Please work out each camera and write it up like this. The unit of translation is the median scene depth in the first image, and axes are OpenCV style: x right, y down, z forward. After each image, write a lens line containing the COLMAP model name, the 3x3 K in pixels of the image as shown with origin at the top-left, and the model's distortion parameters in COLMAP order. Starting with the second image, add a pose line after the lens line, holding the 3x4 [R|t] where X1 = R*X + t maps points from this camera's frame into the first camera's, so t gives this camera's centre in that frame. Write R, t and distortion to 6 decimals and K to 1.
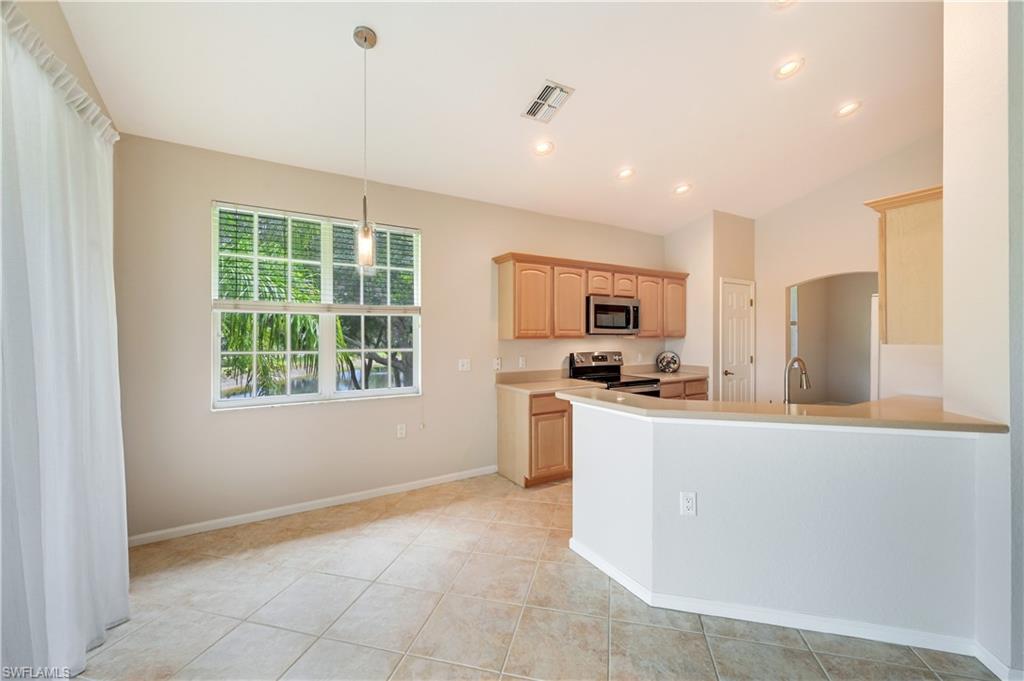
lens RADIAL K [[407.6, 0, 514.8], [0, 407.6, 337.5], [0, 0, 1]] dist [0.000078, -0.000006]
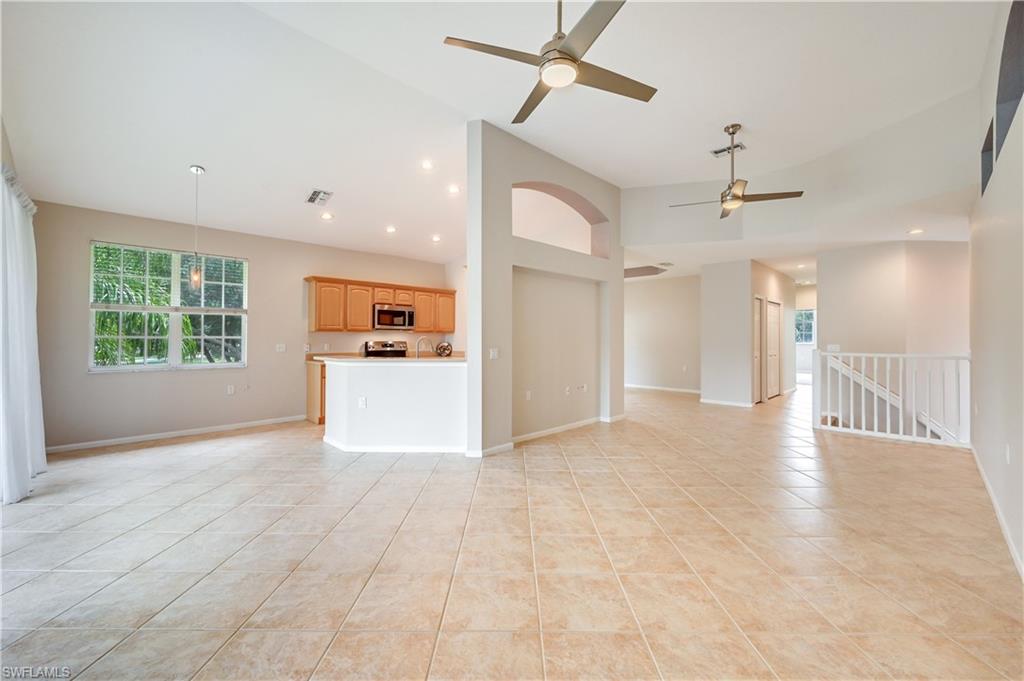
lens RADIAL K [[407.6, 0, 512.4], [0, 407.6, 334.1], [0, 0, 1]] dist [0.000078, -0.000006]
pose [[0.972404, 0.005168, 0.233245, 0.338036], [-0.001627, 0.999881, -0.015371, 0.034928], [-0.233297, 0.014567, 0.972297, -0.640331]]
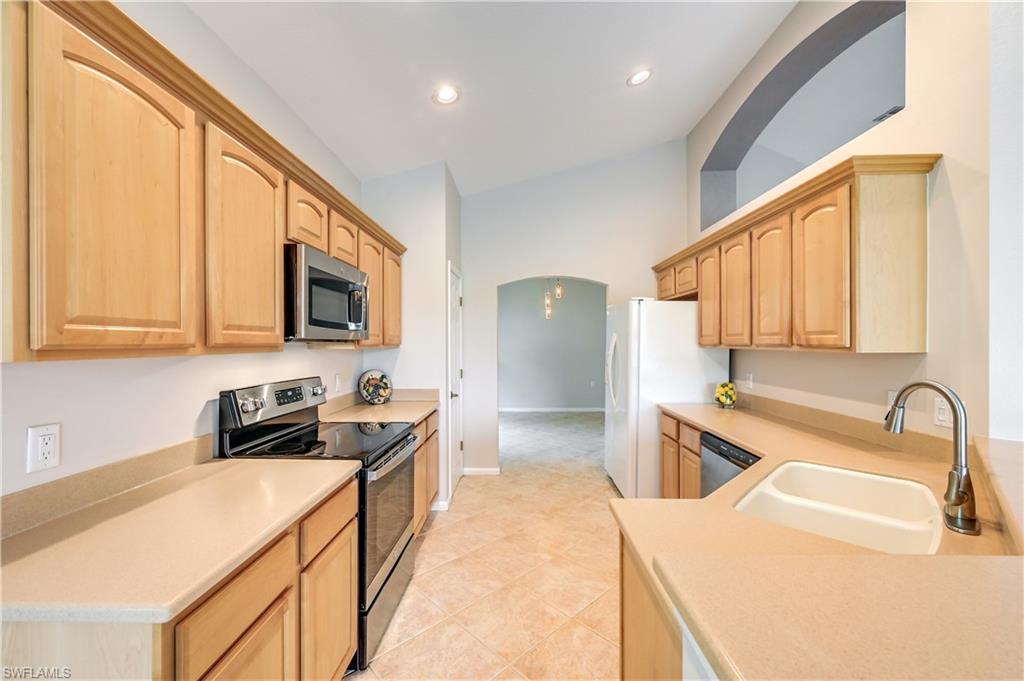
lens RADIAL K [[407.6, 0, 511.9], [0, 407.6, 343.5], [0, 0, 1]] dist [0.000078, -0.000006]
pose [[0.536451, -0.001497, 0.843930, -0.039794], [0.007150, 0.999971, -0.002771, -0.002272], [-0.843901, 0.007520, 0.536446, 0.620941]]
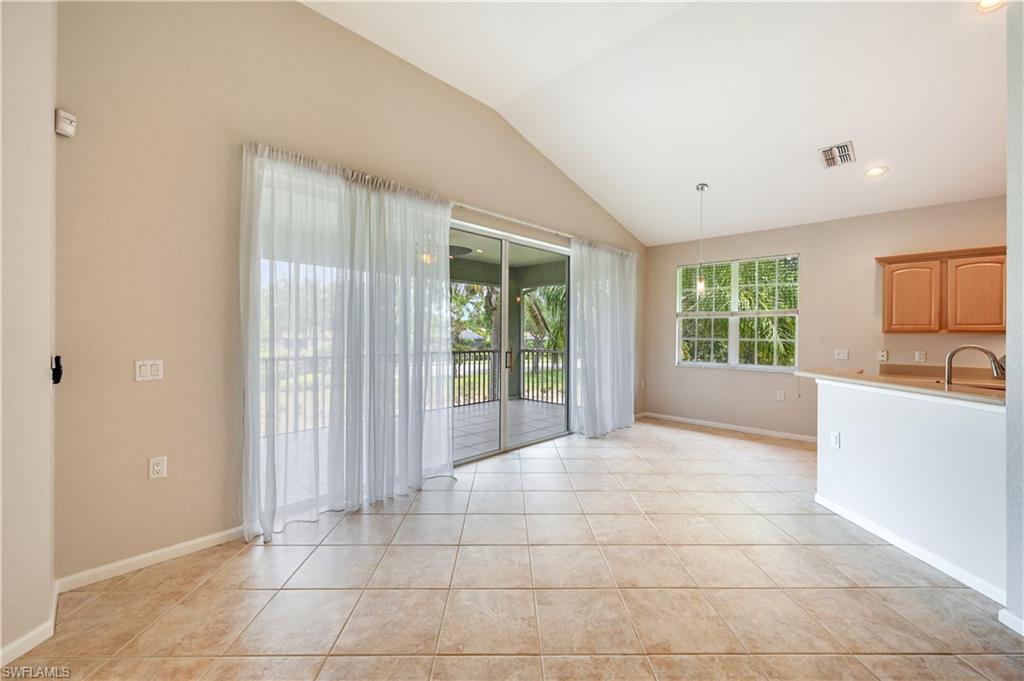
lens RADIAL K [[407.6, 0, 512.1], [0, 407.6, 331.8], [0, 0, 1]] dist [0.000078, -0.000006]
pose [[0.253011, -0.000170, -0.967463, 0.759607], [-0.014735, 0.999883, -0.004030, 0.018385], [0.967351, 0.015275, 0.252979, -0.254592]]
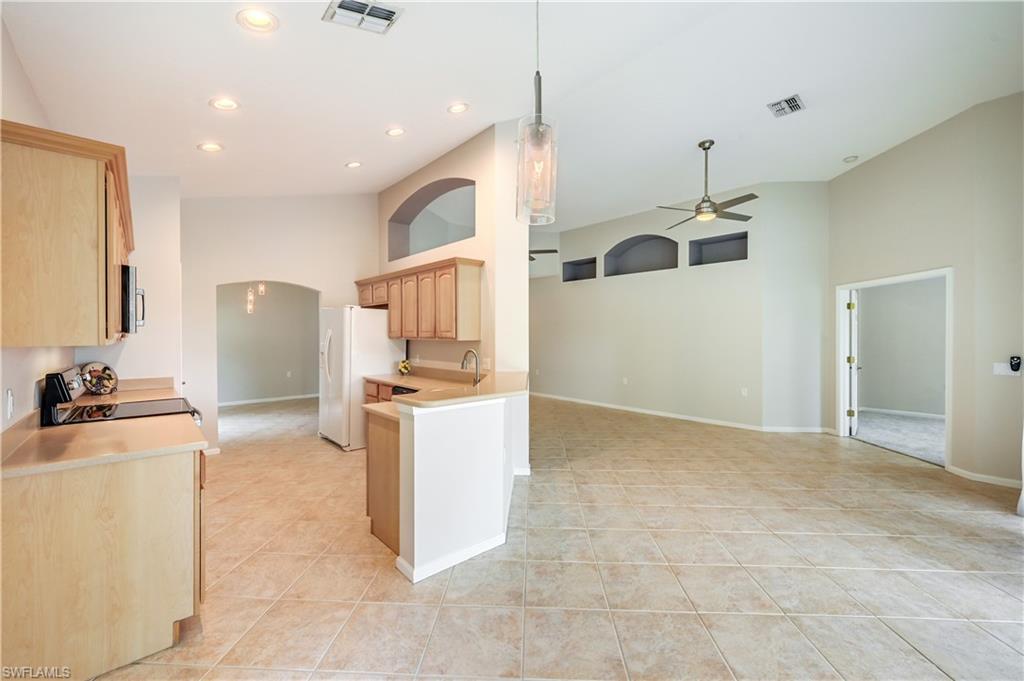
lens RADIAL K [[407.6, 0, 512.3], [0, 407.6, 339.5], [0, 0, 1]] dist [0.000078, -0.000006]
pose [[-0.186795, -0.008121, 0.982365, -0.468425], [0.007672, 0.999923, 0.009725, -0.002236], [-0.982369, 0.009353, -0.186718, 0.600462]]
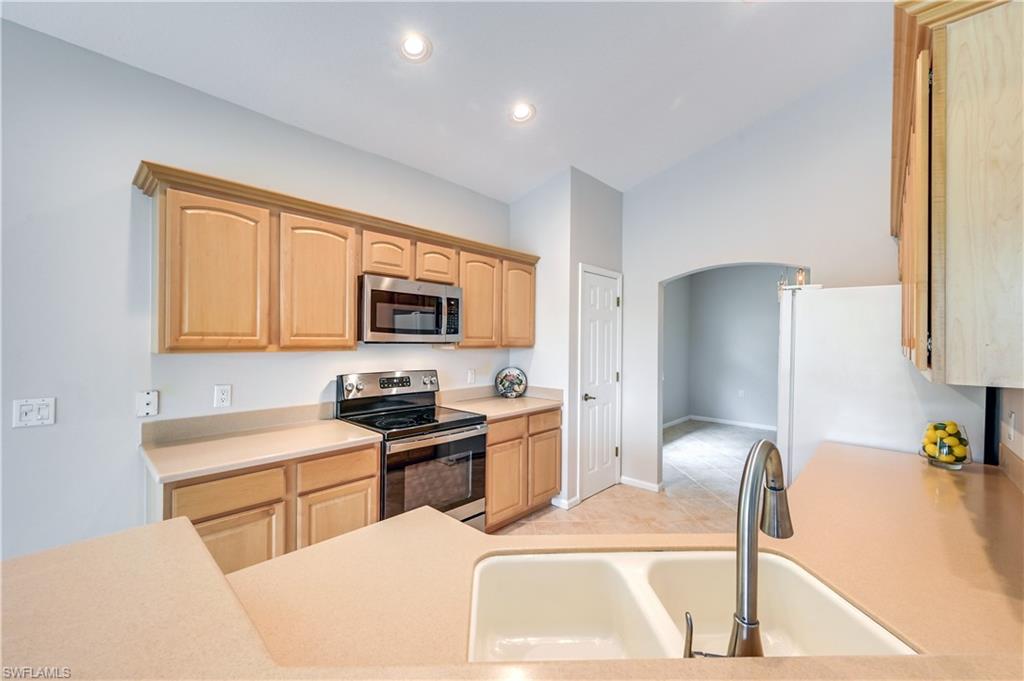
lens RADIAL K [[407.6, 0, 513.3], [0, 407.6, 341.4], [0, 0, 1]] dist [0.000078, -0.000006]
pose [[0.961595, 0.008755, 0.274334, 0.233833], [-0.008517, 0.999962, -0.002059, -0.010762], [-0.274342, -0.000357, 0.961632, 0.408795]]
